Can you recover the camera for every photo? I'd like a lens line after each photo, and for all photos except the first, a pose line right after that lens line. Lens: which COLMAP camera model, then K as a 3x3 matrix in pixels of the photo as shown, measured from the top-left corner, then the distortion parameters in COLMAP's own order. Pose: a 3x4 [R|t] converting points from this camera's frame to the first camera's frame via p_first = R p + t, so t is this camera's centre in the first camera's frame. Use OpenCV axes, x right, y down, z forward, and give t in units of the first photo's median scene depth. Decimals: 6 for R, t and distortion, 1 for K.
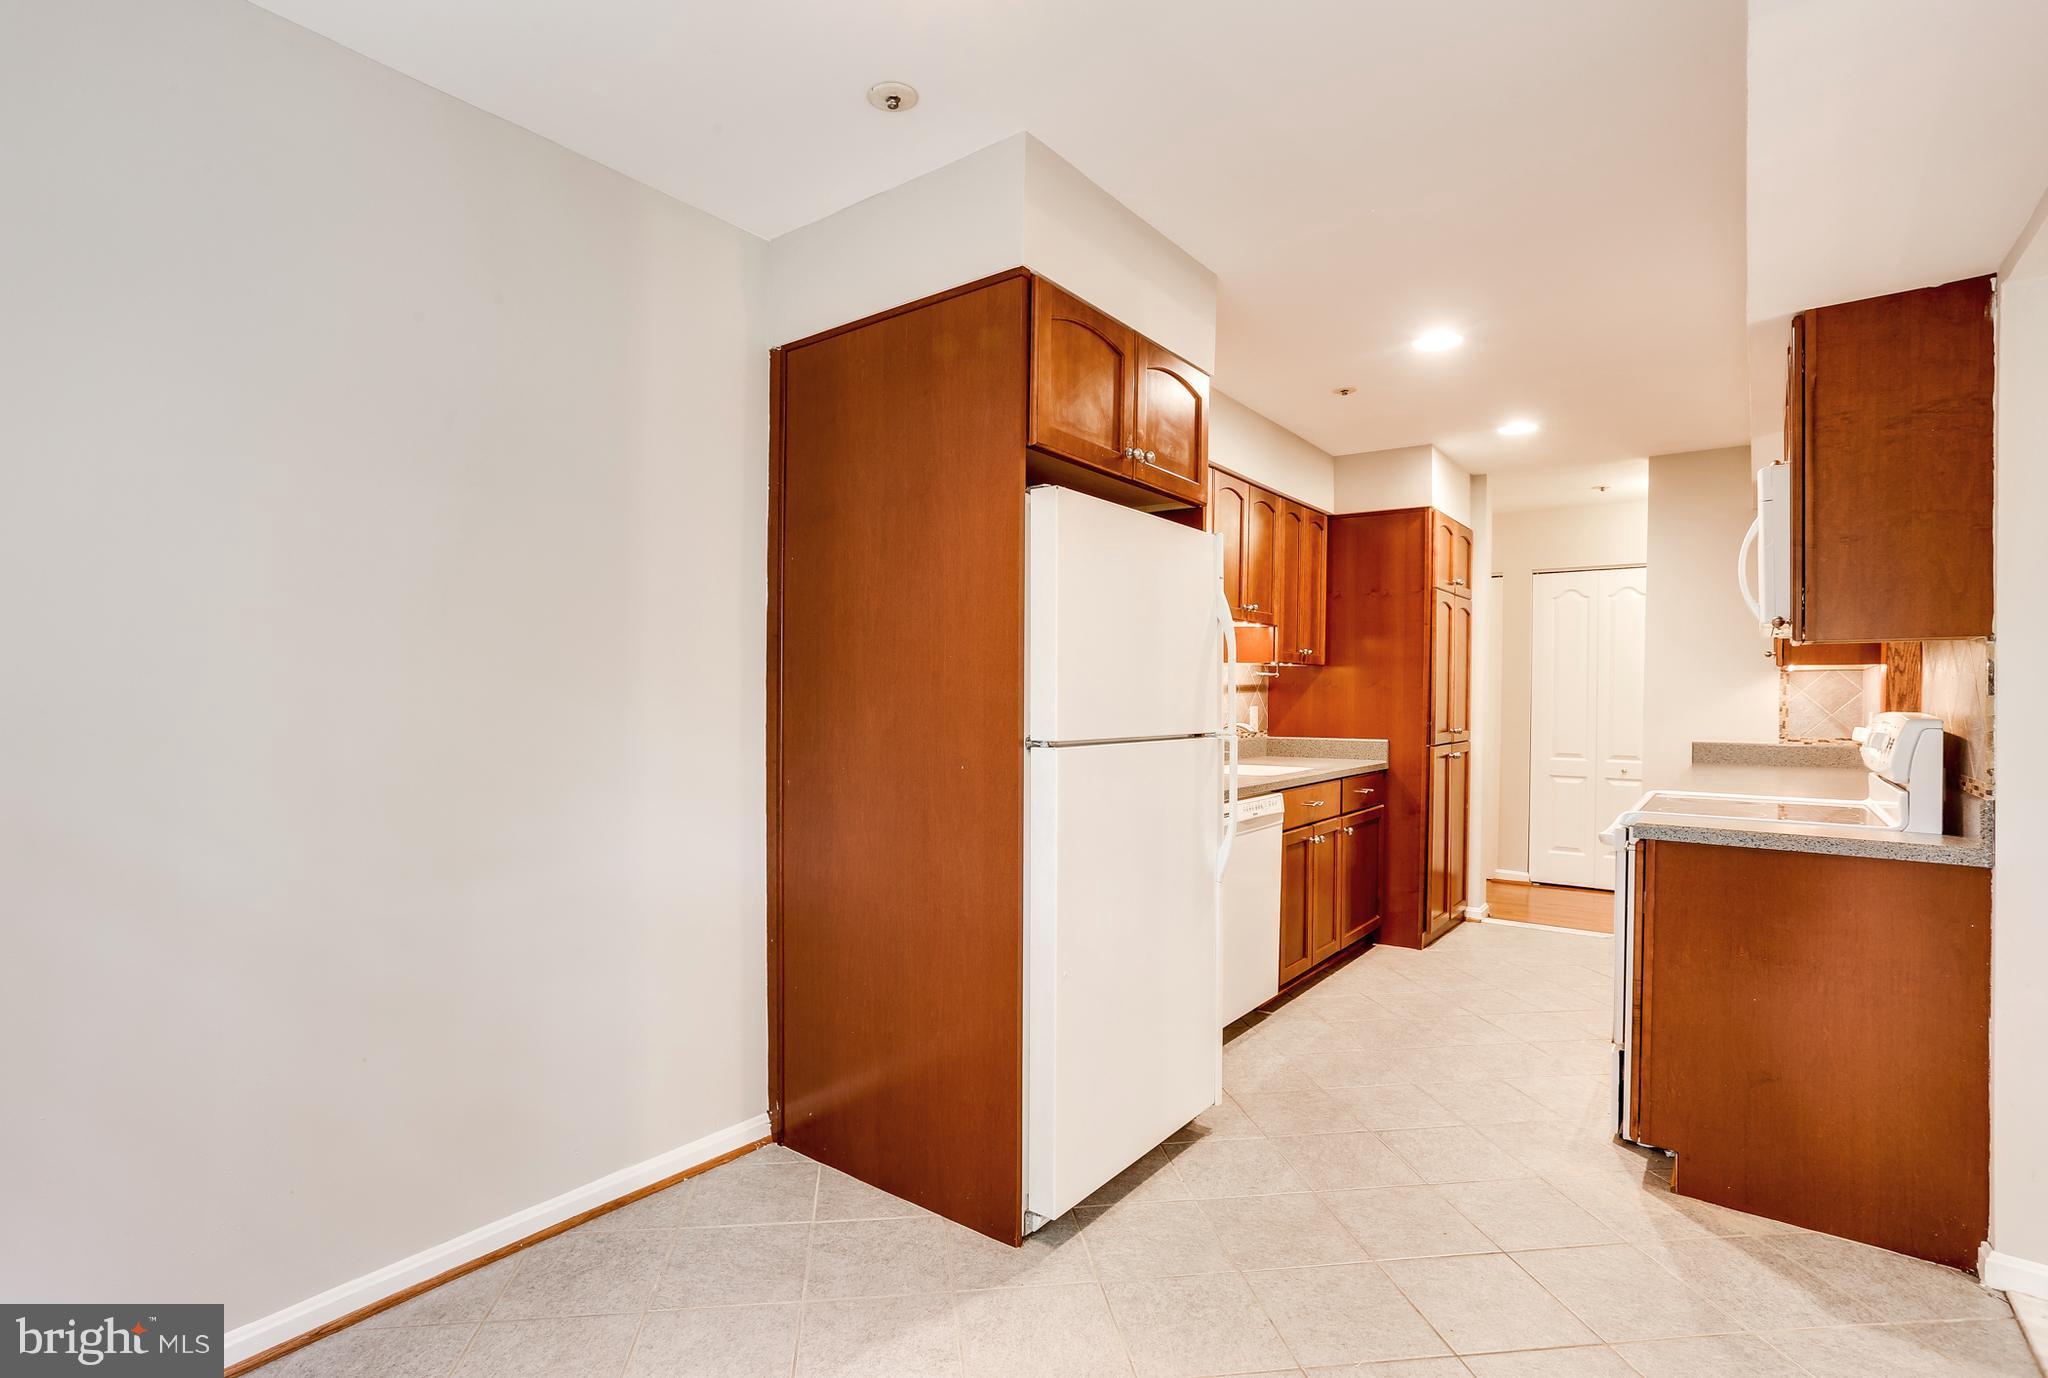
lens RADIAL K [[963.1, 0, 1015.8], [0, 963.1, 702.1], [0, 0, 1]] dist [-0.047395, 0.034547]
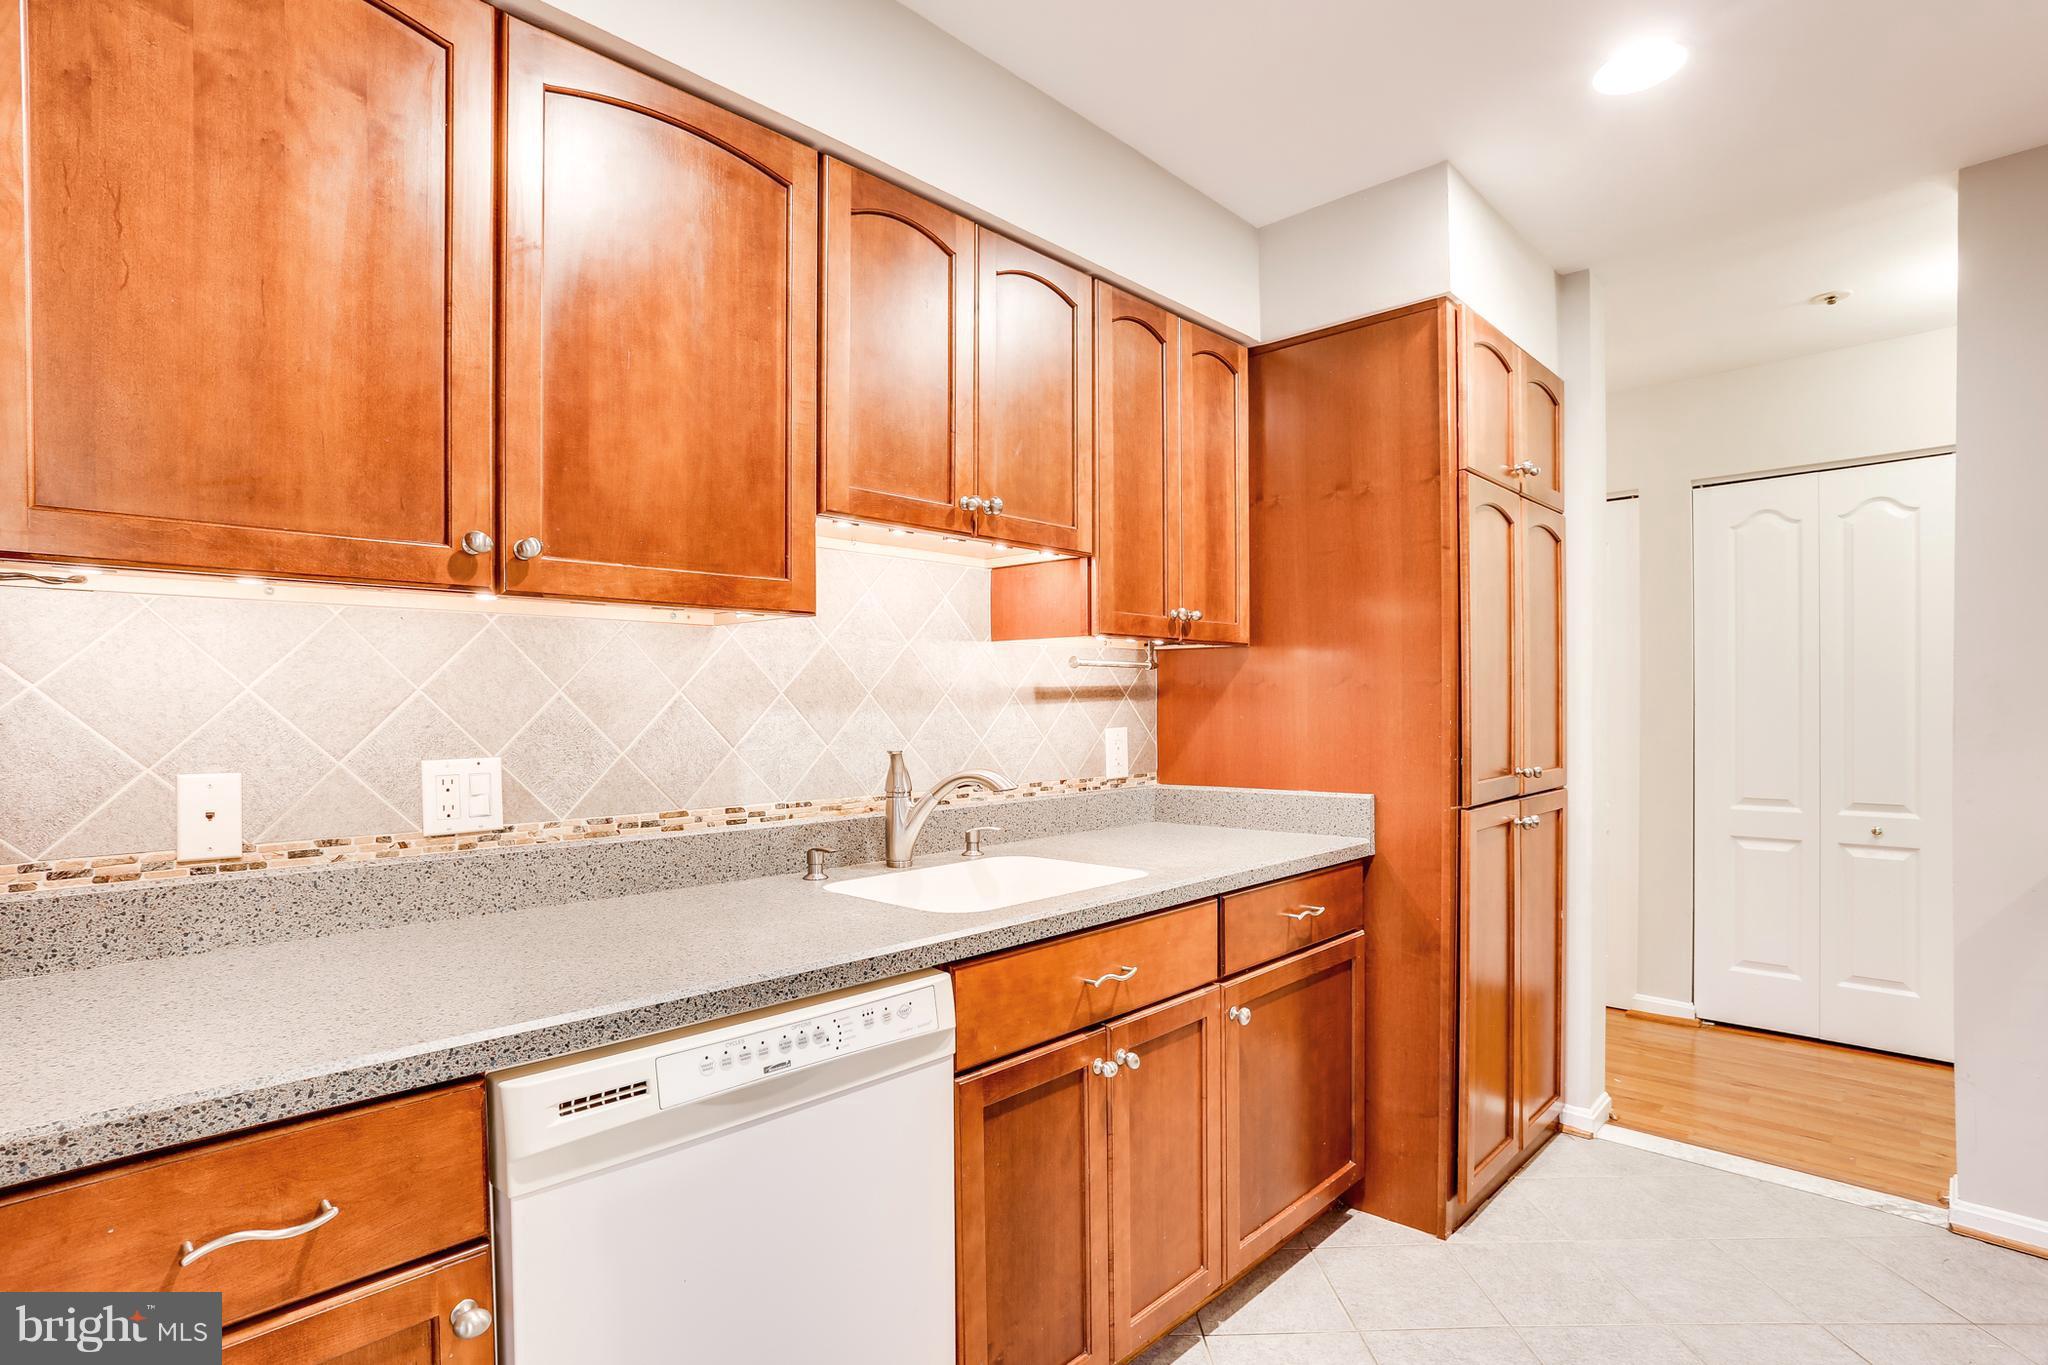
lens RADIAL K [[1023.0, 0, 980.1], [0, 1023.0, 715.3], [0, 0, 1]] dist [-0.071605, 0.035448]
pose [[0.991042, -0.015659, -0.132630, 0.260526], [0.015376, 0.999877, -0.003153, -0.001846], [0.132663, 0.001085, 0.991161, 0.469003]]
